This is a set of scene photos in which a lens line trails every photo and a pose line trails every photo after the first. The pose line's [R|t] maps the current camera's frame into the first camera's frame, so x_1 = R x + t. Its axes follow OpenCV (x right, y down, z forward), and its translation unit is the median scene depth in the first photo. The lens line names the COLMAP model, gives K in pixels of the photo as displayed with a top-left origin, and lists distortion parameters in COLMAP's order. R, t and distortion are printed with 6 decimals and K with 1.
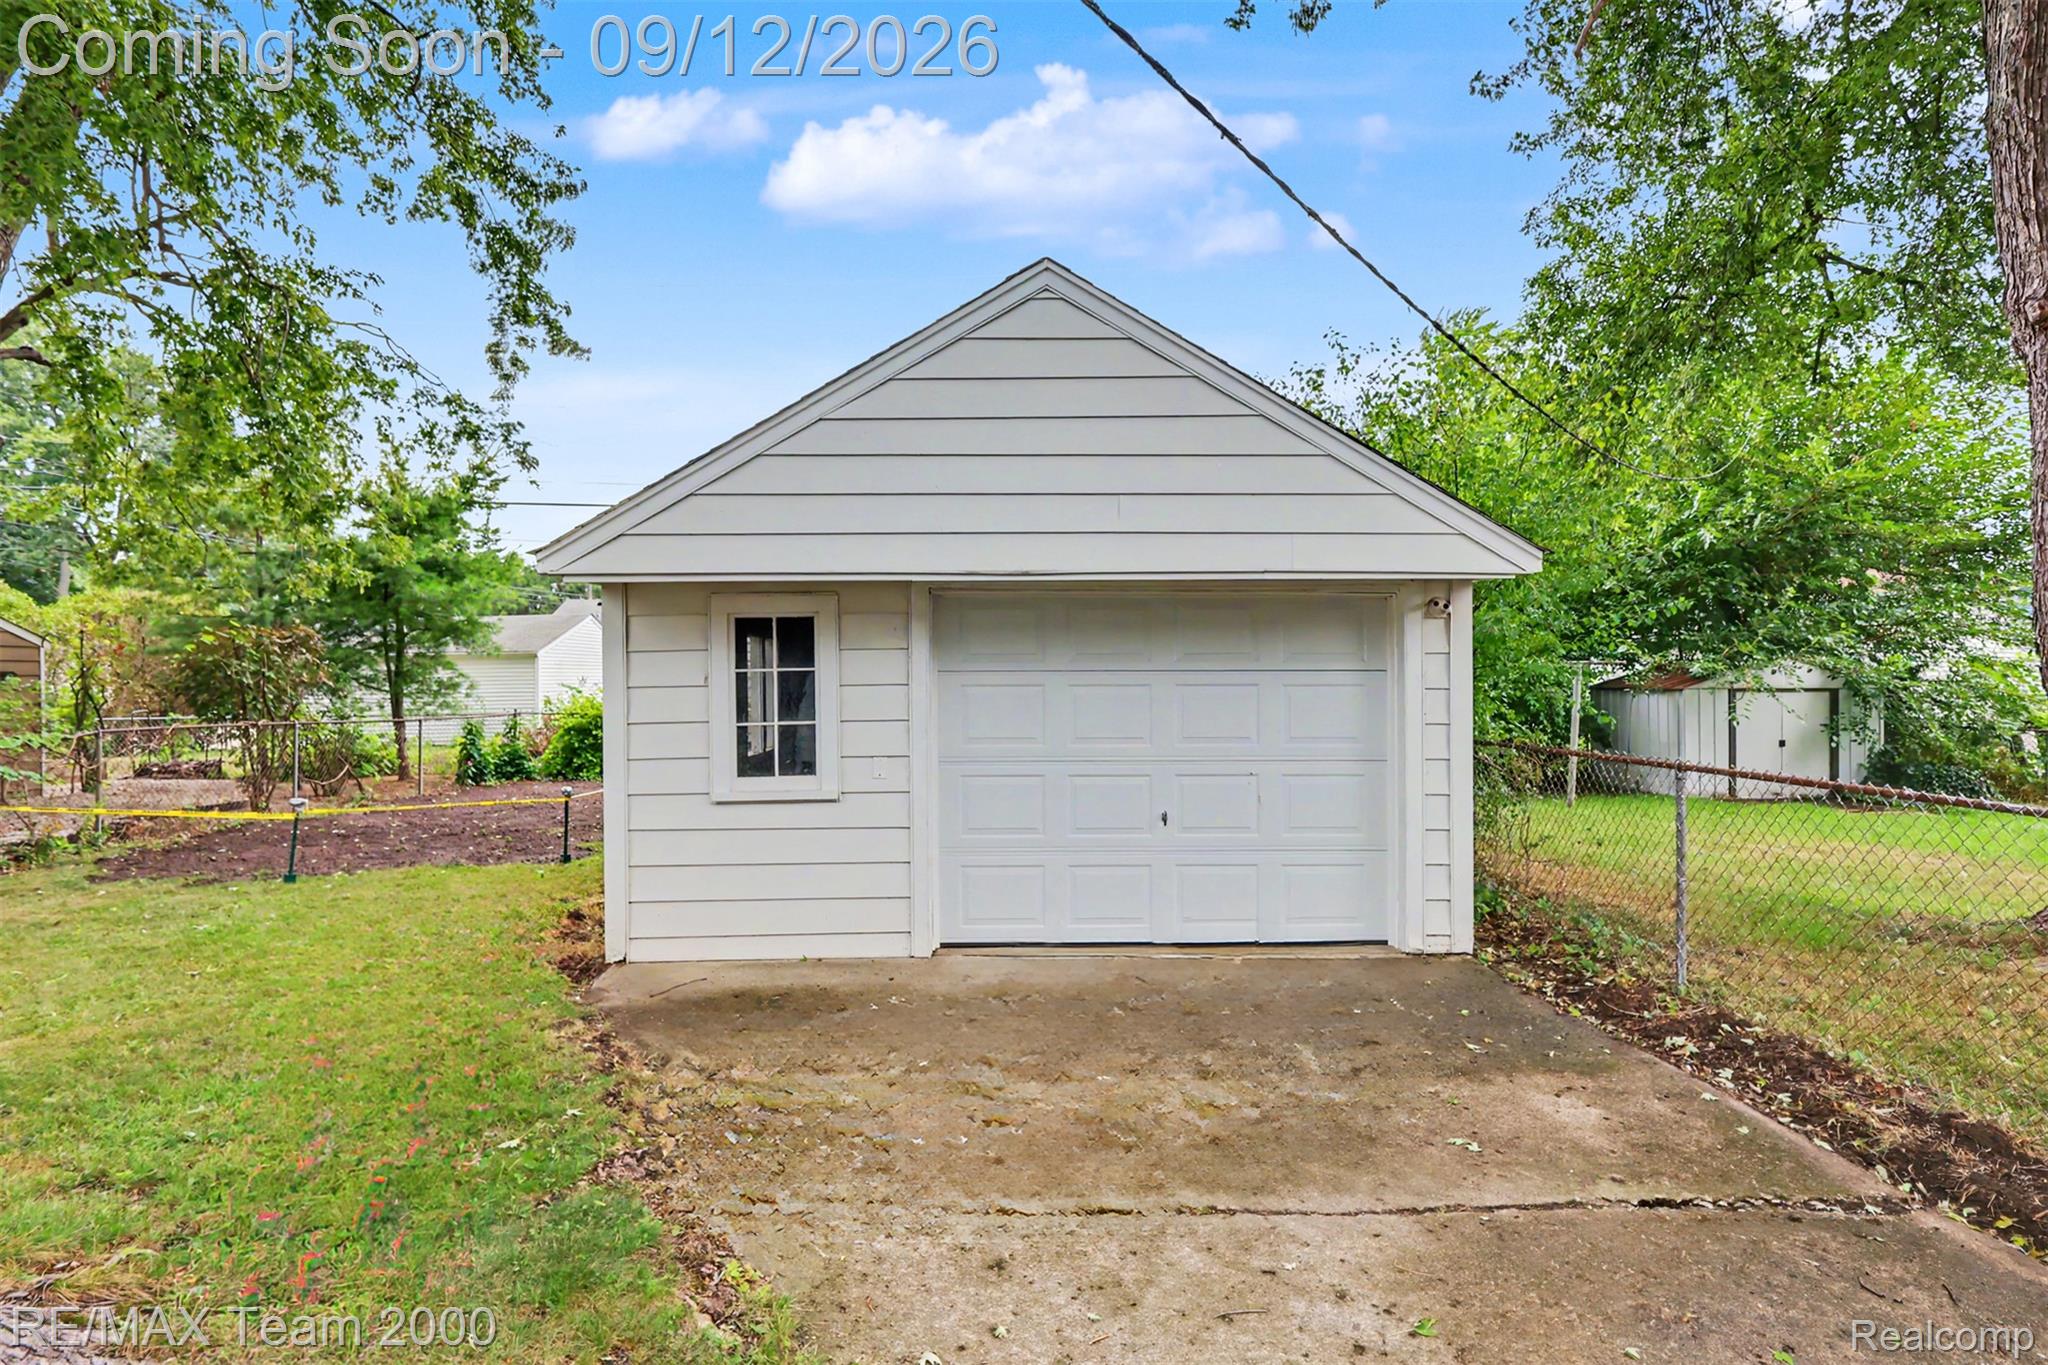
lens RADIAL K [[1020.2, 0, 1018.8], [0, 1020.2, 692.2], [0, 0, 1]] dist [0.000013, -0.000258]
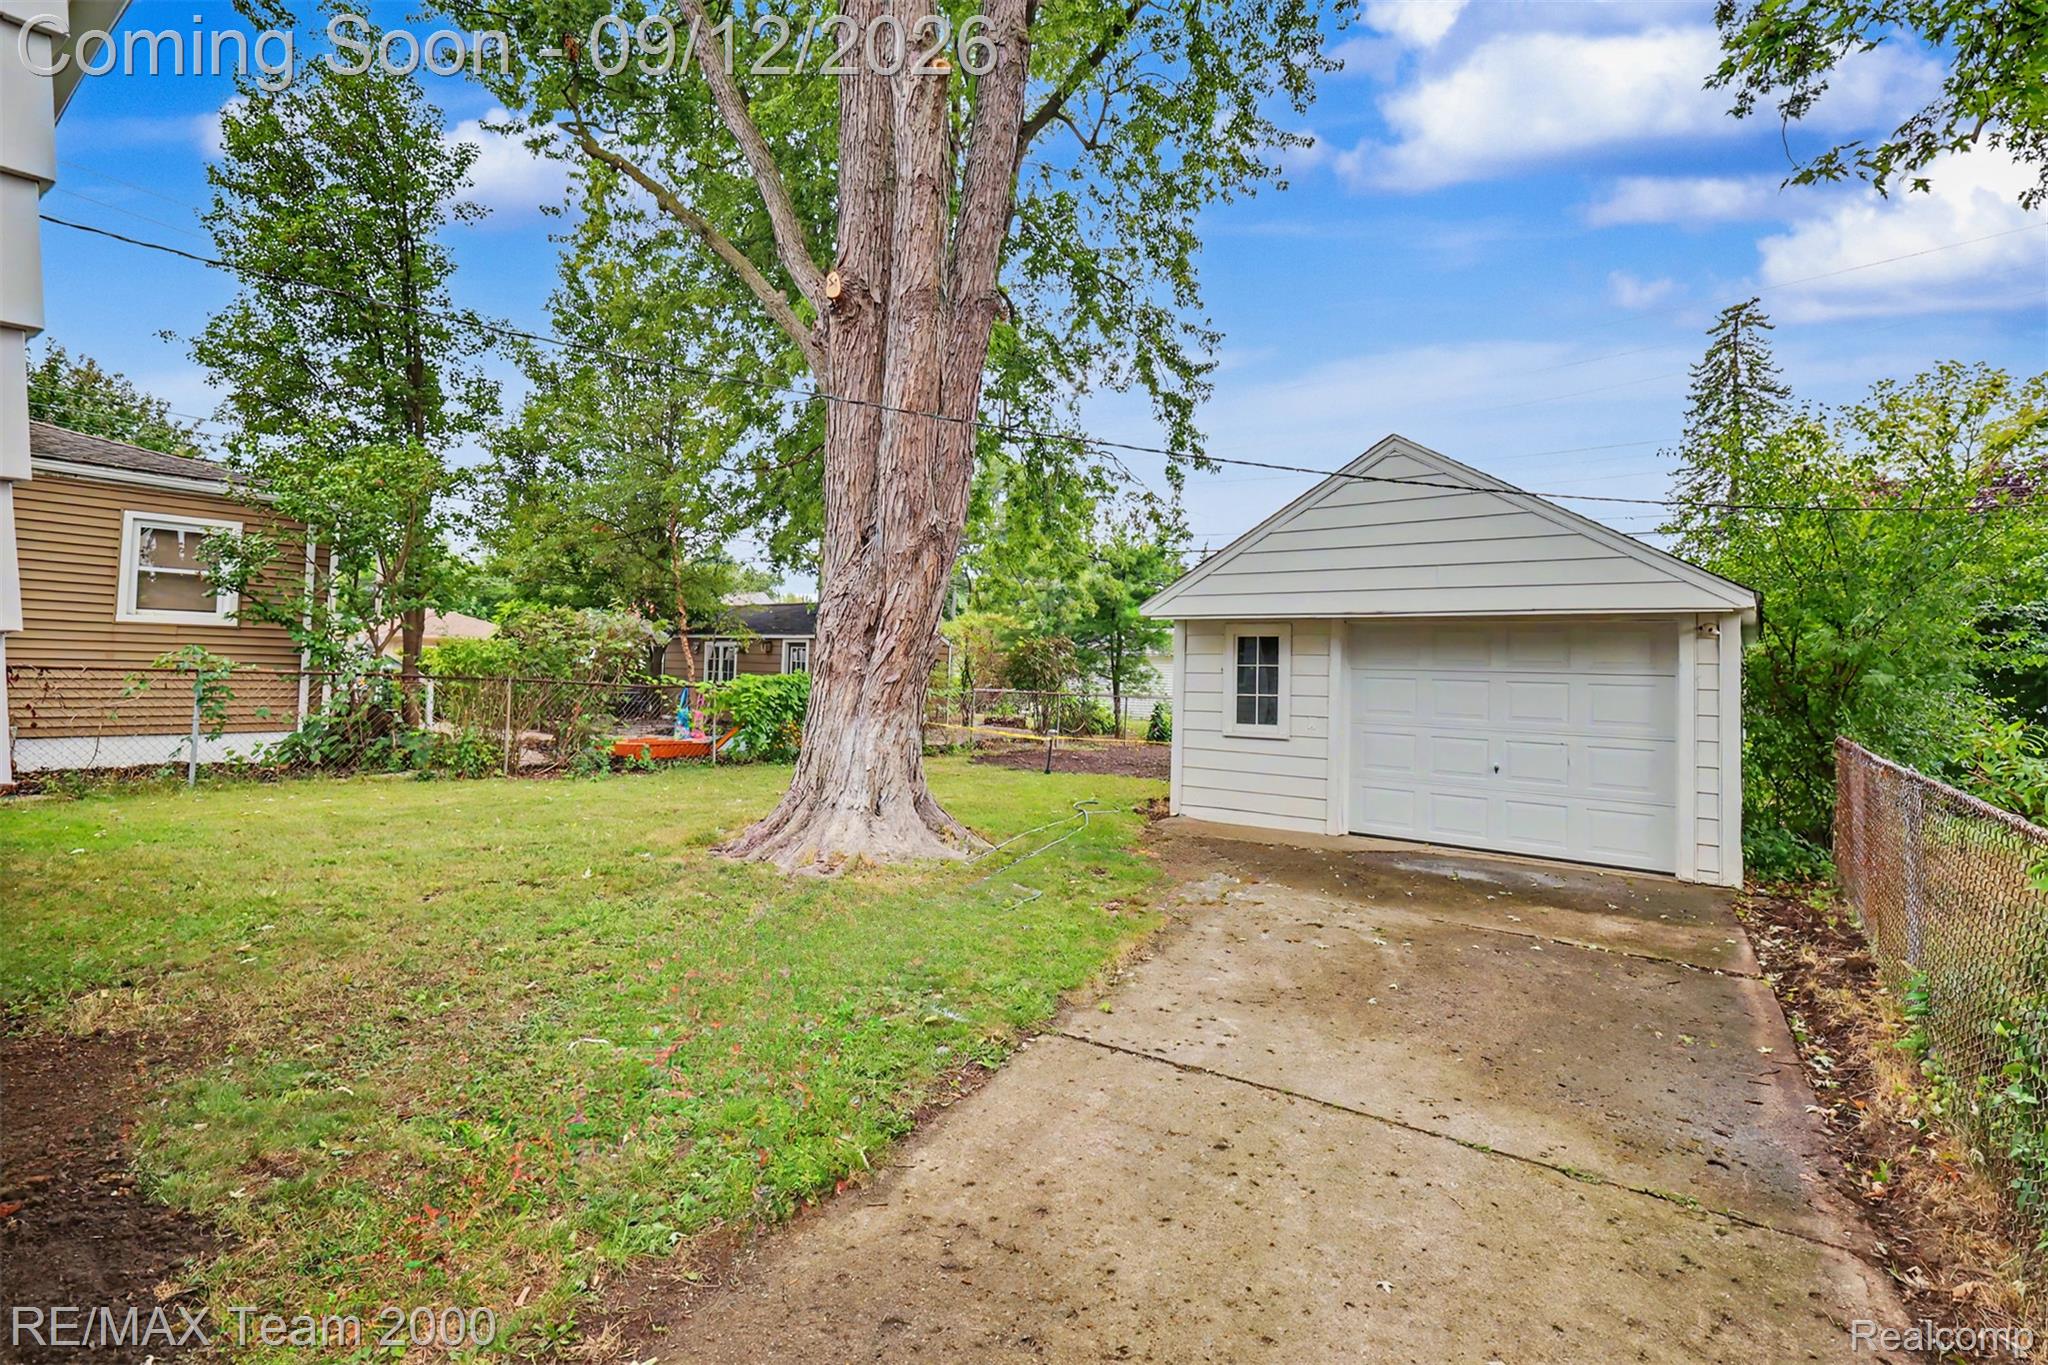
lens RADIAL K [[897.8, 0, 1016.4], [0, 897.8, 682.4], [0, 0, 1]] dist [-0.002927, 0.001596]
pose [[0.777646, 0.034618, -0.627748, 0.177967], [-0.040828, 0.999156, 0.004522, 0.007420], [0.627375, 0.022113, 0.778403, -0.212551]]
